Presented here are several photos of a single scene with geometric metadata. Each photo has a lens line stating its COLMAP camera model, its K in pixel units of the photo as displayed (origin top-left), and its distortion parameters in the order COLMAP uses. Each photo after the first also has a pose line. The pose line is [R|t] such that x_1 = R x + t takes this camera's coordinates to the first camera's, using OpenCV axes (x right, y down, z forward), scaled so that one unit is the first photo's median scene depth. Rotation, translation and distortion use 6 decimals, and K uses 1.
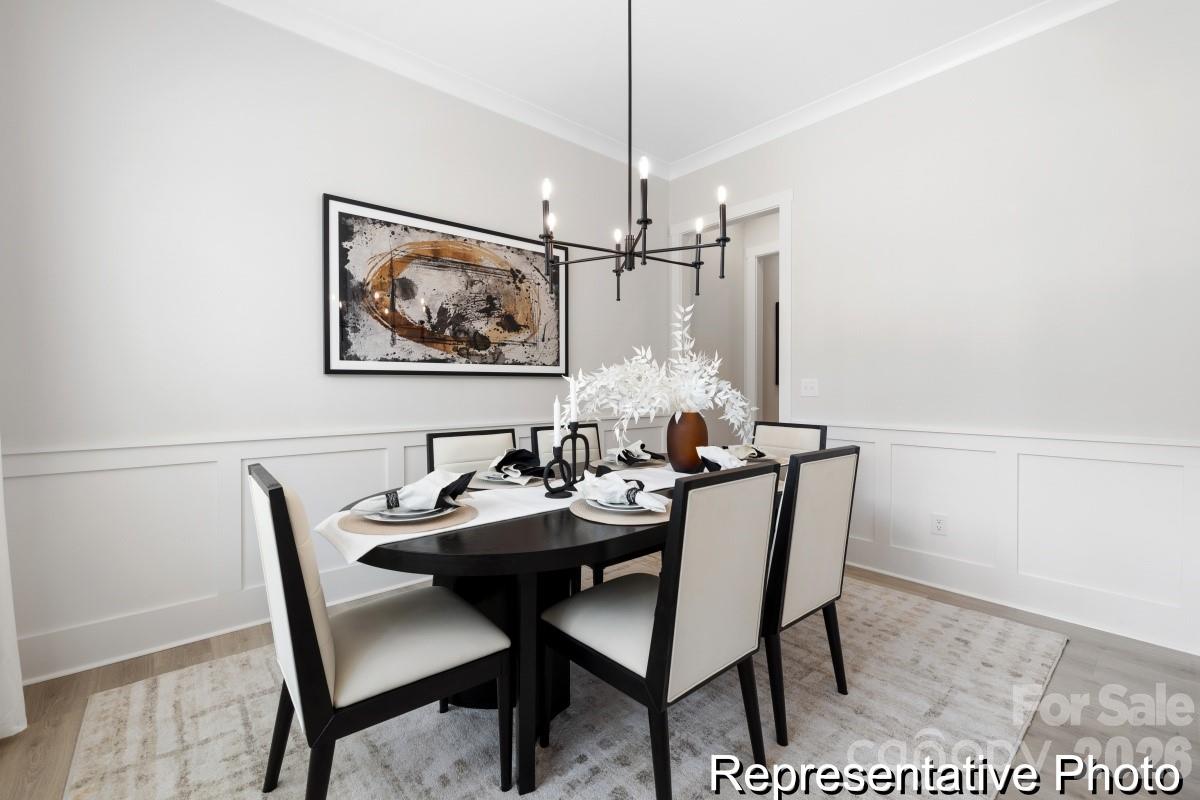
lens RADIAL K [[507.6, 0, 597.3], [0, 507.6, 396.9], [0, 0, 1]] dist [-0.002835, -0.000802]
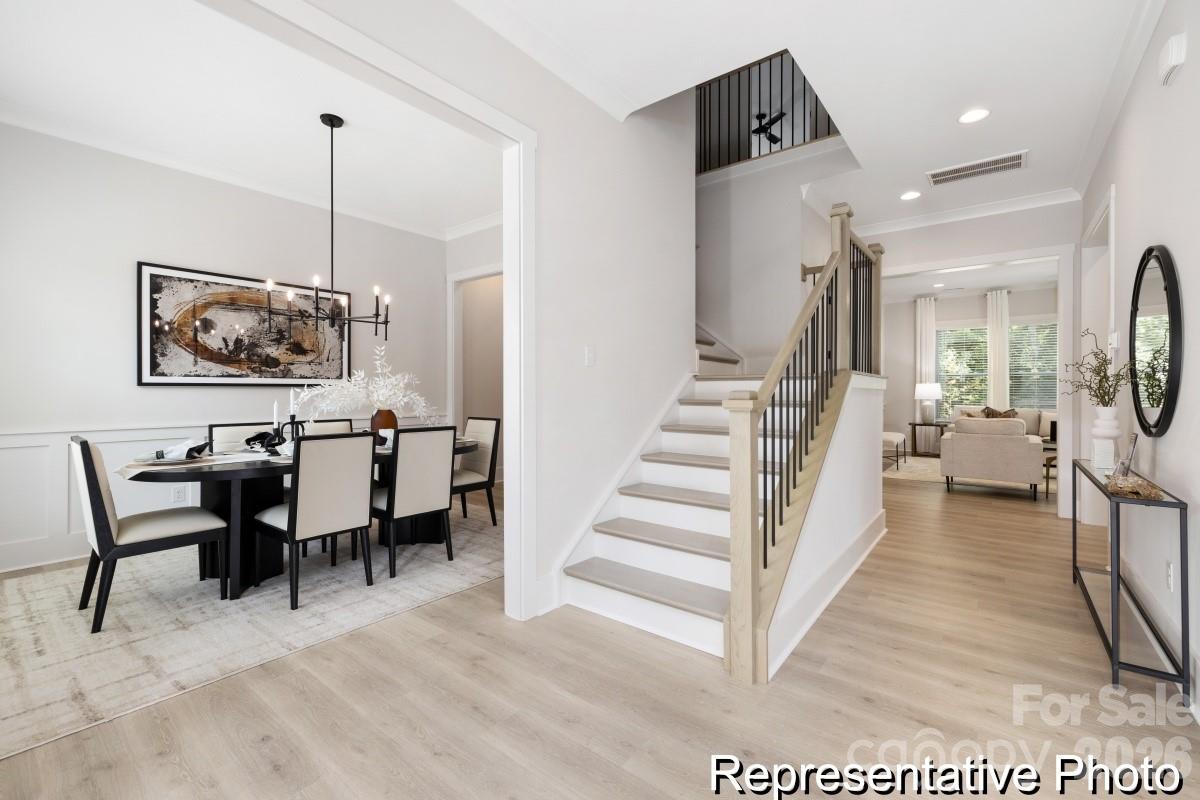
lens RADIAL K [[507.6, 0, 602.9], [0, 507.6, 395.6], [0, 0, 1]] dist [-0.002835, -0.000802]
pose [[0.981165, -0.002236, 0.193161, 0.443571], [0.005061, 0.999887, -0.014131, 0.008908], [-0.193108, 0.014842, 0.981065, -0.612353]]
